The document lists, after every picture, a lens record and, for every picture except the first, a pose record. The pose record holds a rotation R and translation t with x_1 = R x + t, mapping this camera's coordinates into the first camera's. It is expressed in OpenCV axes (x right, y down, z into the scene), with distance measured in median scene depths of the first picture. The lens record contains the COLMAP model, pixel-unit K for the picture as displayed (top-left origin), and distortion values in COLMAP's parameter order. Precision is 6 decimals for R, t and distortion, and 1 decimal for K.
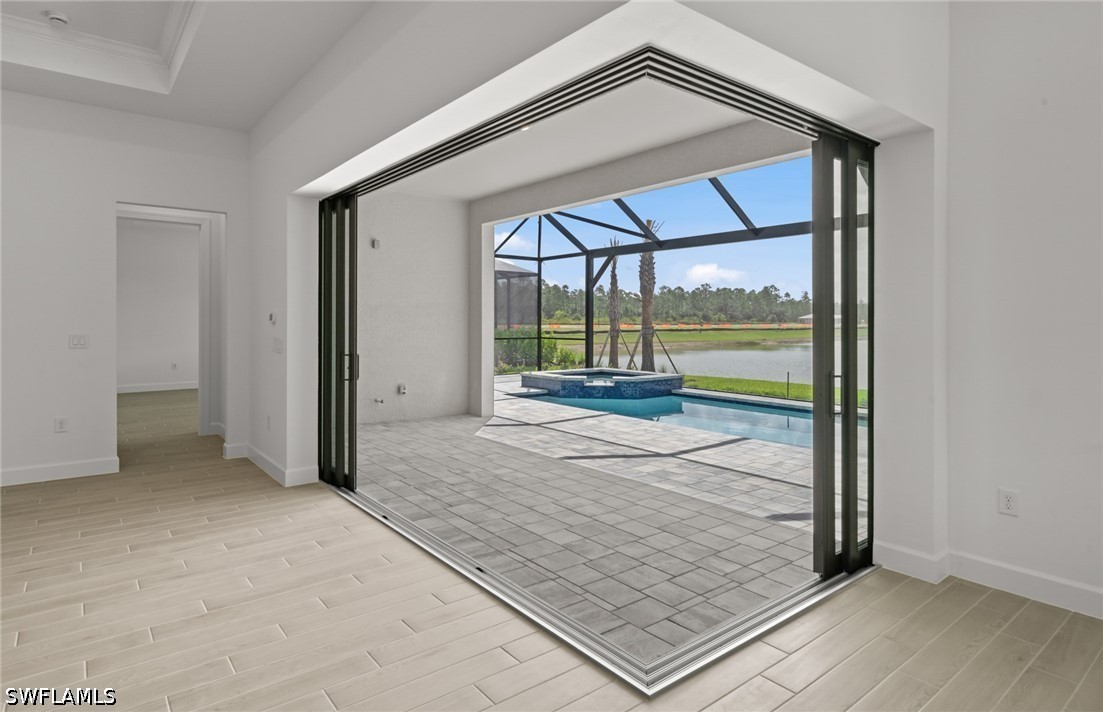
lens RADIAL K [[605.4, 0, 543.0], [0, 605.4, 306.9], [0, 0, 1]] dist [-0.001504, 0.002234]
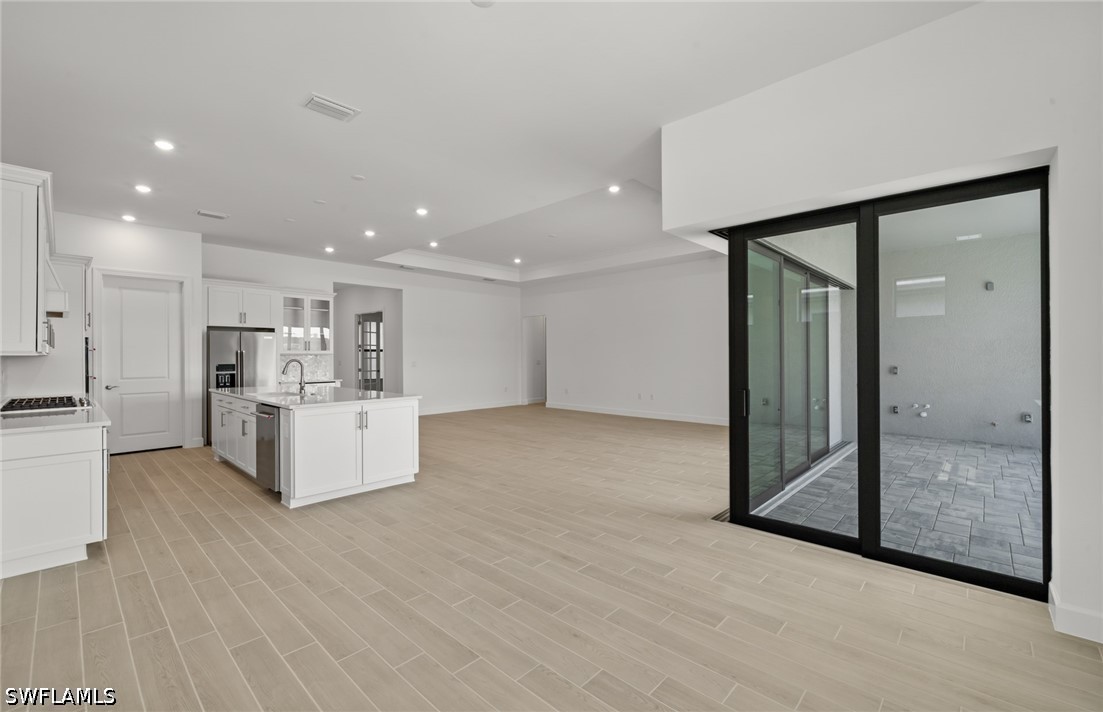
lens RADIAL K [[457.7, 0, 552.4], [0, 457.7, 362.8], [0, 0, 1]] dist [-0.001617, 0.000579]
pose [[0.153900, 0.012585, -0.988006, 0.312752], [0.028205, 0.999455, 0.017125, 0.000975], [0.987684, -0.030503, 0.153462, 0.032272]]
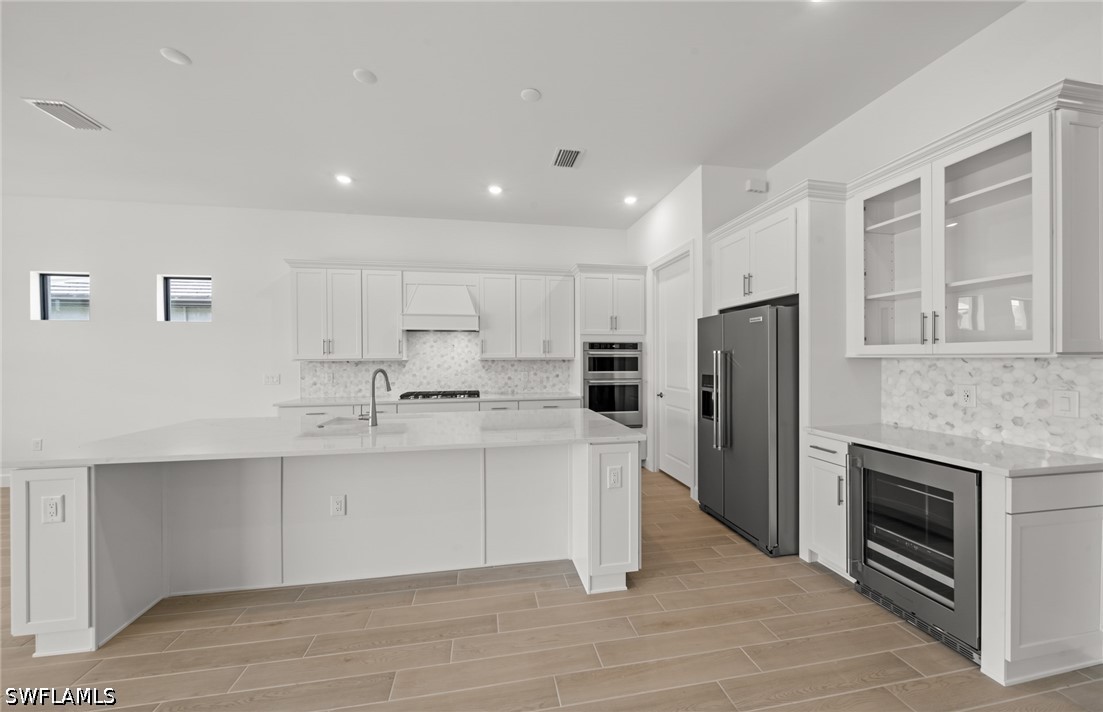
lens RADIAL K [[384.7, 0, 551.1], [0, 384.7, 359.8], [0, 0, 1]] dist [-0.008867, 0.000871]
pose [[-0.886496, -0.000241, 0.462736, -0.339947], [-0.009431, 0.999802, -0.017546, -0.003738], [-0.462640, -0.019919, -0.886323, 0.010655]]
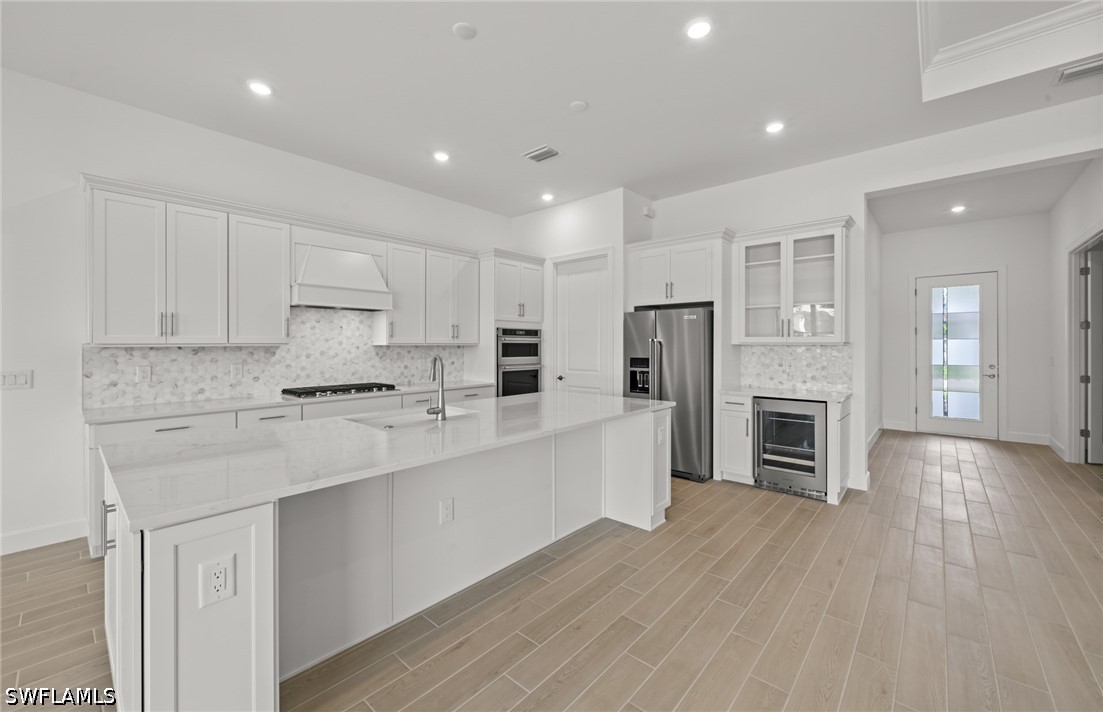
lens RADIAL K [[434.8, 0, 548.1], [0, 434.8, 345.9], [0, 0, 1]] dist [0.001318, -0.000330]
pose [[-0.983956, -0.001809, -0.178404, -0.163137], [0.002085, 0.999764, -0.021634, -0.001283], [0.178401, -0.021659, -0.983720, 0.087217]]
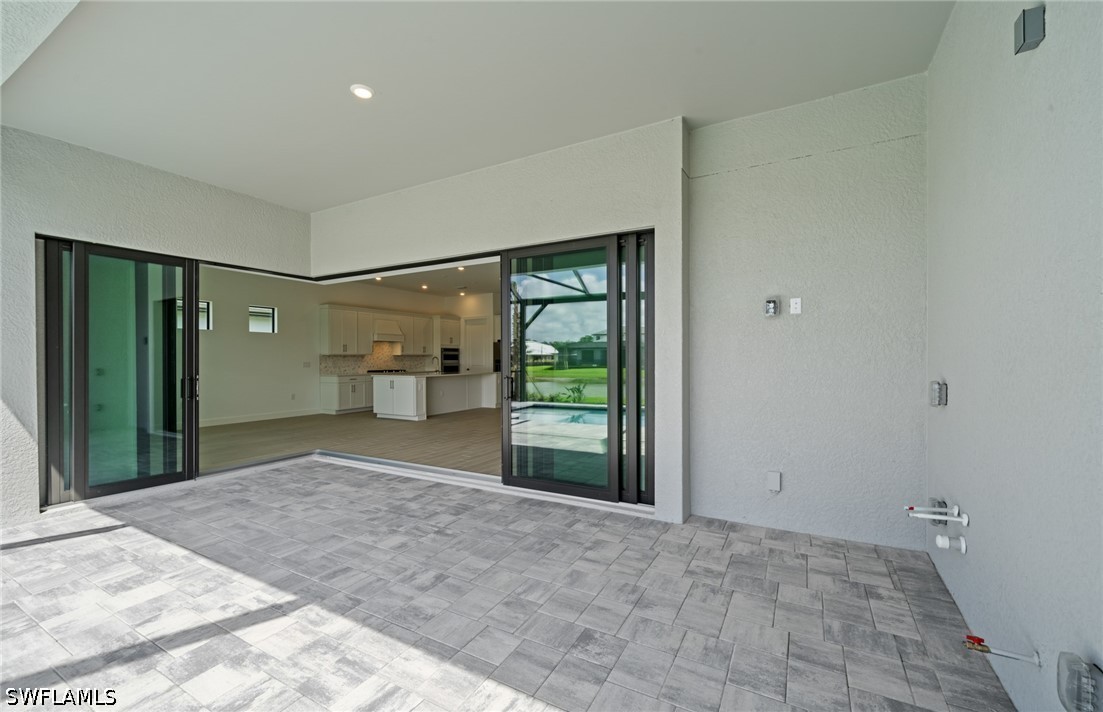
lens RADIAL K [[457.7, 0, 546.3], [0, 457.7, 353.7], [0, 0, 1]] dist [-0.001617, 0.000579]
pose [[-0.927583, -0.002453, -0.373608, -0.014086], [0.010812, 0.999383, -0.033406, 0.024457], [0.373460, -0.035026, -0.926985, 0.760782]]
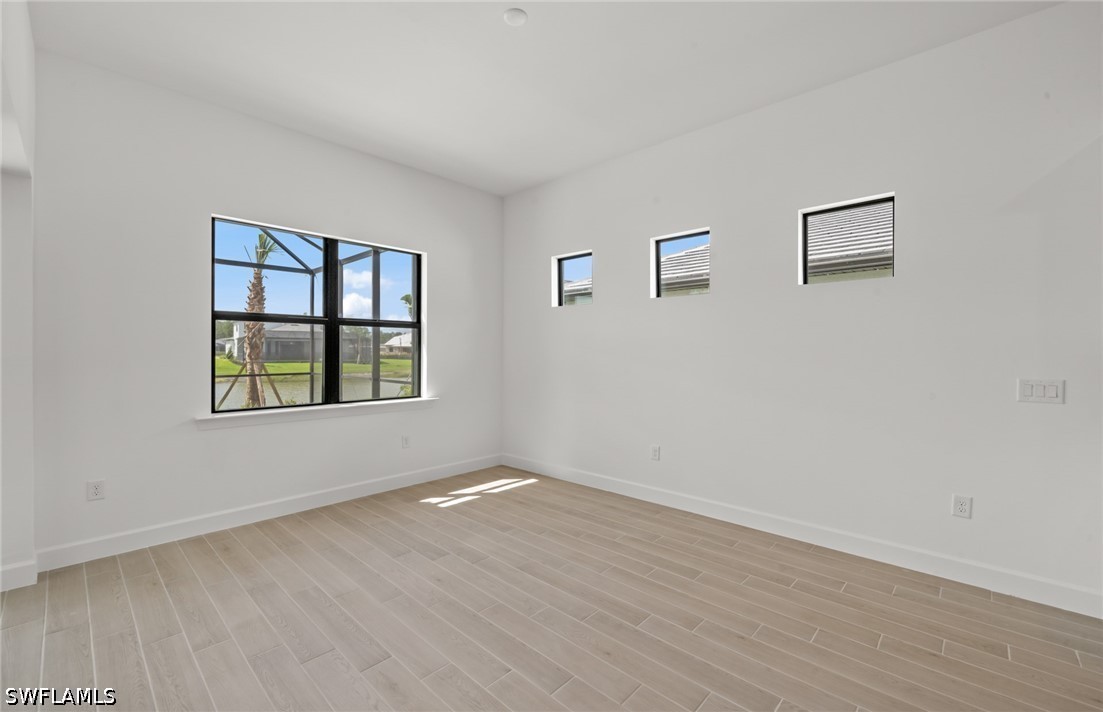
lens RADIAL K [[457.7, 0, 548.4], [0, 457.7, 347.8], [0, 0, 1]] dist [-0.001617, 0.000579]
pose [[-0.142388, 0.004394, 0.989801, -0.087672], [-0.027032, 0.999600, -0.008326, -0.000213], [-0.989442, -0.027942, -0.142212, 0.047900]]
